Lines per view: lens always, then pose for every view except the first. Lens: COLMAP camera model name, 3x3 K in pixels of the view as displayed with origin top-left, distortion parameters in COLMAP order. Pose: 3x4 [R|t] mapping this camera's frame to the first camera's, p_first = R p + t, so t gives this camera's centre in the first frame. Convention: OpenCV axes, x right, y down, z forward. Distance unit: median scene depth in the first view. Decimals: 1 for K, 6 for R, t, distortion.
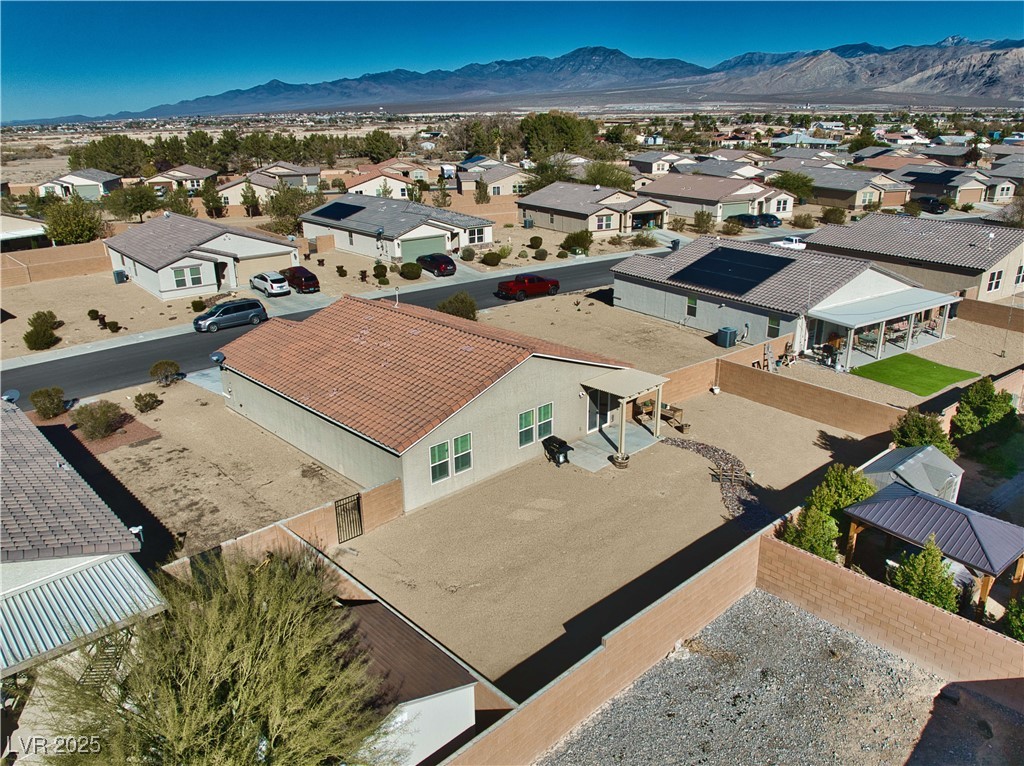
lens RADIAL K [[754.1, 0, 517.2], [0, 754.1, 386.1], [0, 0, 1]] dist [-0.041360, -0.002636]
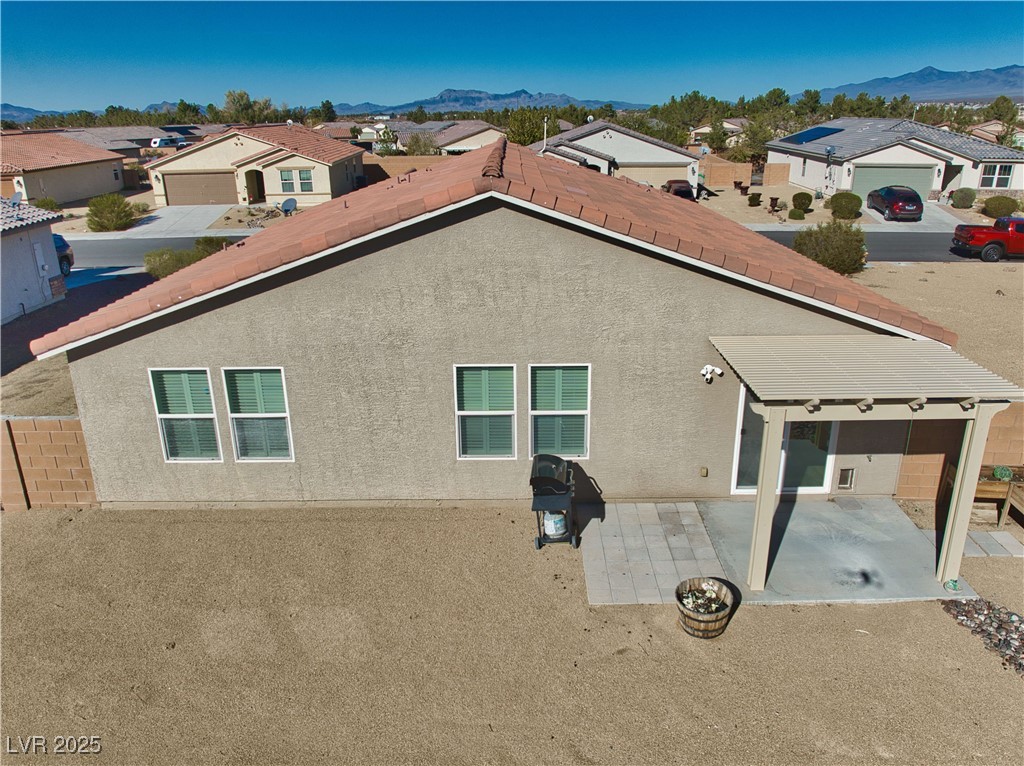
lens RADIAL K [[754.1, 0, 514.0], [0, 754.1, 391.3], [0, 0, 1]] dist [-0.041360, -0.002636]
pose [[0.719502, 0.244318, -0.650097, 0.134150], [-0.231054, 0.966964, 0.107680, 0.001791], [0.654928, 0.072731, 0.752183, 0.382591]]
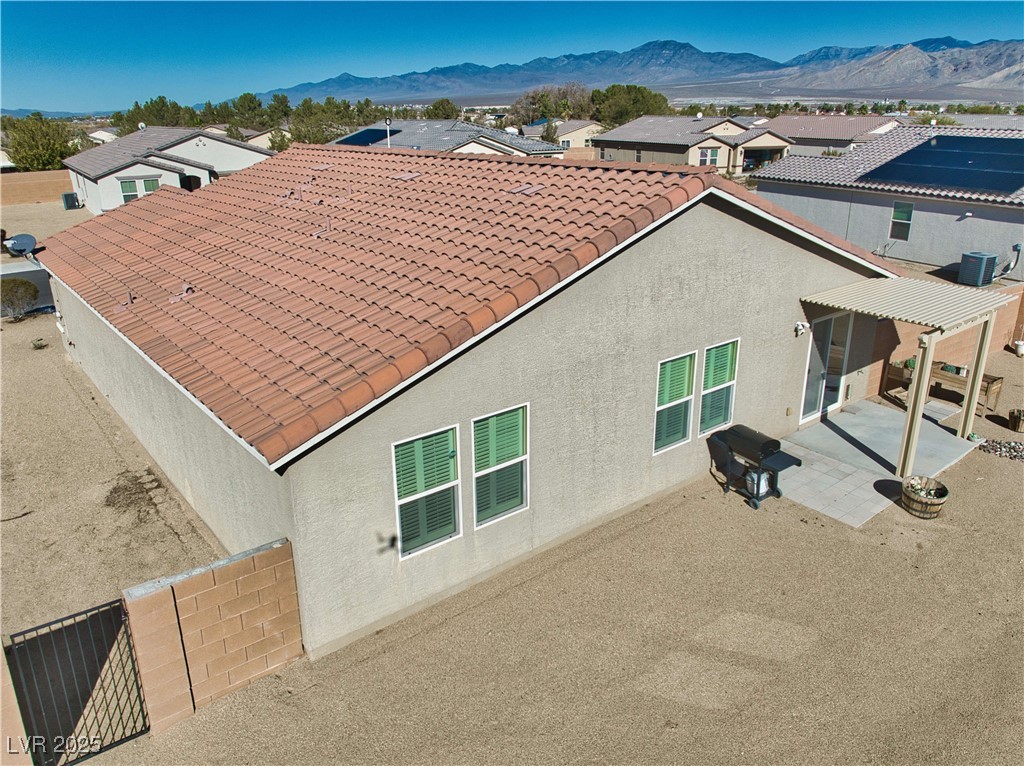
lens RADIAL K [[754.1, 0, 515.4], [0, 754.1, 391.3], [0, 0, 1]] dist [-0.041360, -0.002636]
pose [[0.996343, 0.032364, -0.079079, -0.019494], [-0.031309, 0.999404, 0.014536, 0.024683], [0.079502, -0.012007, 0.996762, 0.322297]]
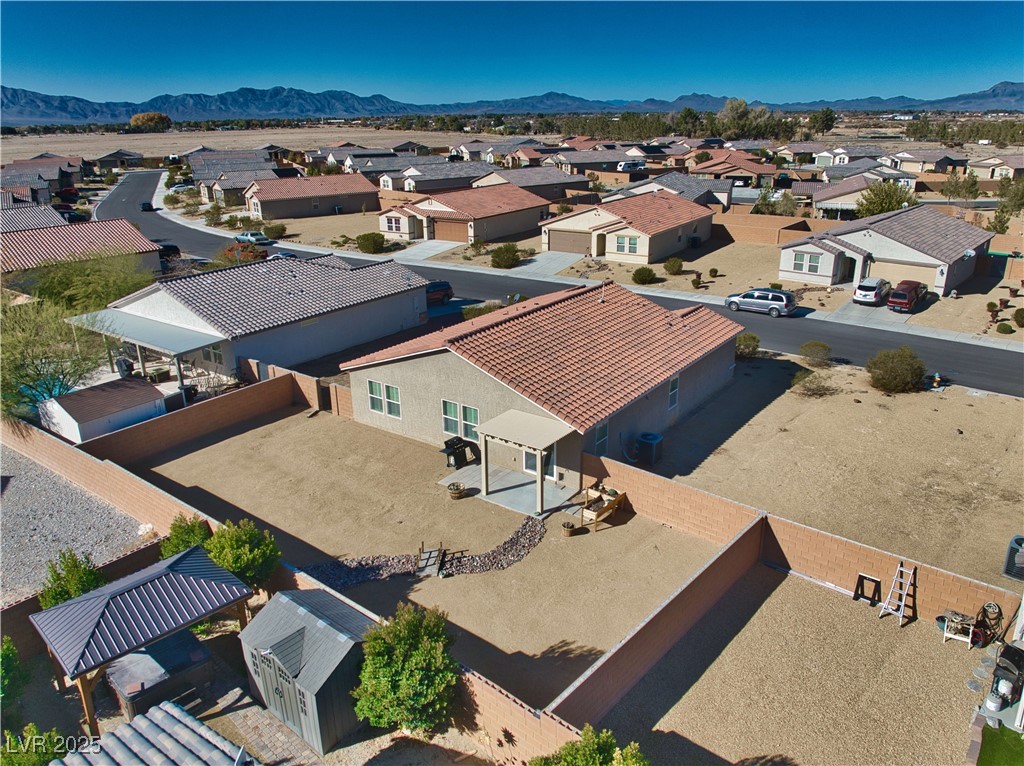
lens RADIAL K [[754.1, 0, 514.2], [0, 754.1, 389.2], [0, 0, 1]] dist [-0.041360, -0.002636]
pose [[0.167750, 0.349730, -0.921710, 0.504616], [-0.320307, 0.903568, 0.284550, -0.157525], [0.932343, 0.247497, 0.263594, 0.416640]]
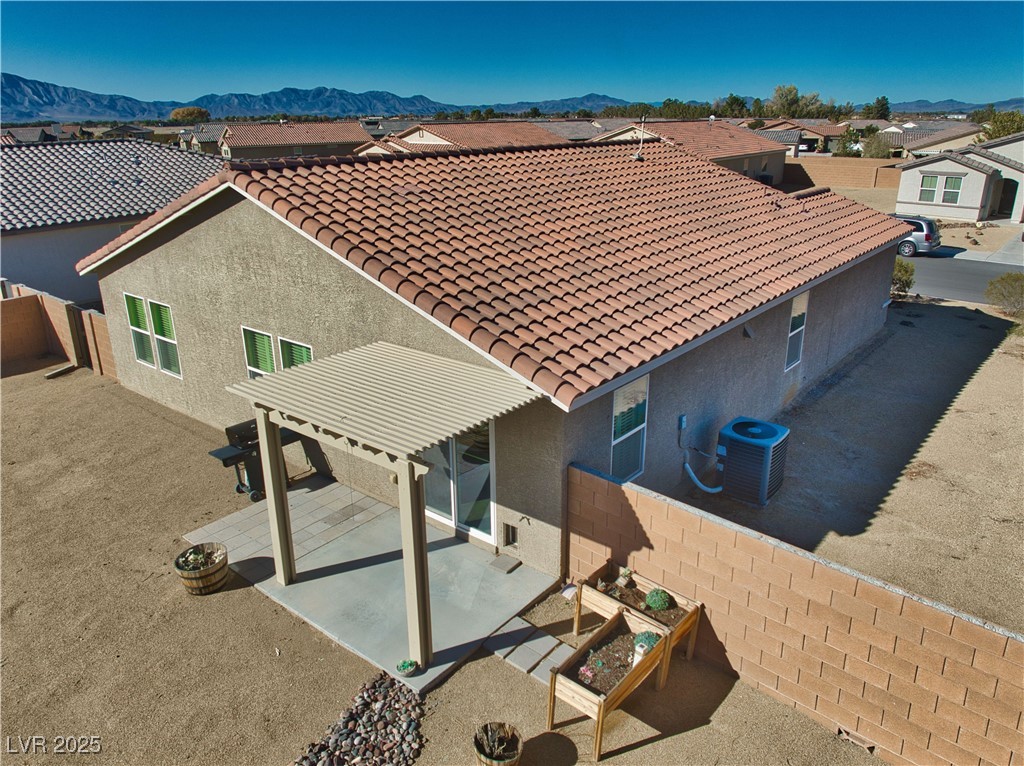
lens RADIAL K [[754.1, 0, 515.7], [0, 754.1, 389.5], [0, 0, 1]] dist [-0.041360, -0.002636]
pose [[0.119808, 0.351204, -0.928602, 0.222520], [-0.326460, 0.897261, 0.297231, -0.056320], [0.937587, 0.267541, 0.222153, 0.543882]]
